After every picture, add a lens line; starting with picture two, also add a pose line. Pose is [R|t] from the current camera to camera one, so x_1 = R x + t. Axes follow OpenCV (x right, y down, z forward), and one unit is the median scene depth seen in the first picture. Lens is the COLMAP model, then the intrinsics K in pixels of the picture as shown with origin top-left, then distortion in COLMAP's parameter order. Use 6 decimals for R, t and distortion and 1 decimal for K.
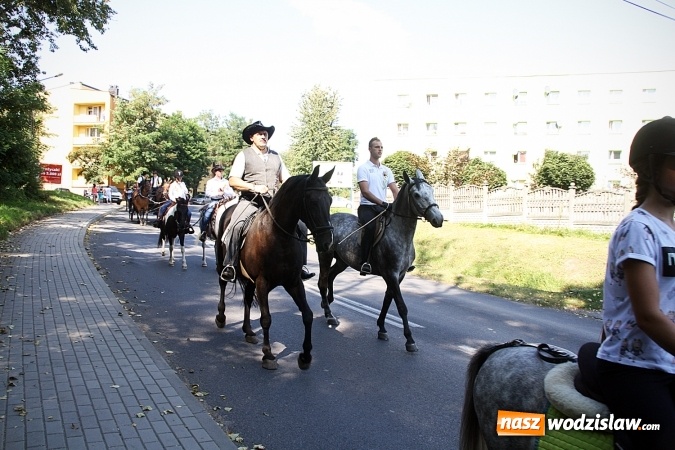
lens RADIAL K [[577.1, 0, 329.0], [0, 577.1, 224.1], [0, 0, 1]] dist [-0.155760, 0.193449]
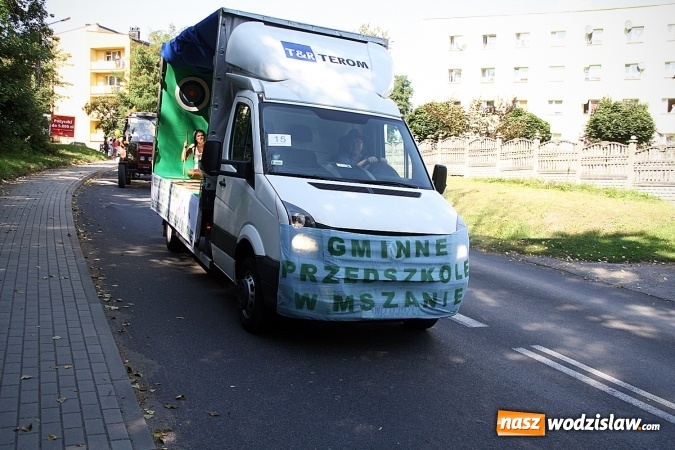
lens RADIAL K [[650.0, 0, 344.8], [0, 650.0, 250.5], [0, 0, 1]] dist [-0.032757, 0.000000]
pose [[0.997577, 0.013276, -0.068290, 0.037114], [-0.006420, 0.995002, 0.099647, 0.004843], [0.069272, -0.098967, 0.992677, -0.042914]]
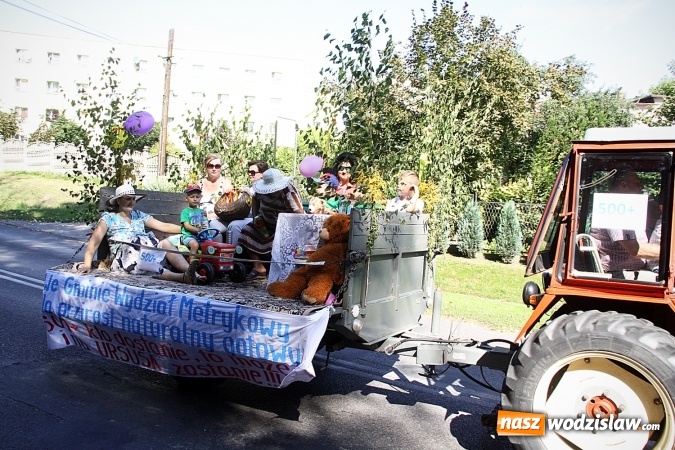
lens RADIAL K [[576.9, 0, 337.8], [0, 576.9, 227.1], [0, 0, 1]] dist [-0.139968, 0.156312]
pose [[0.846615, -0.019343, 0.531854, 0.073839], [-0.016941, 0.997853, 0.063258, 0.011157], [-0.531936, -0.062565, 0.844470, -0.134640]]
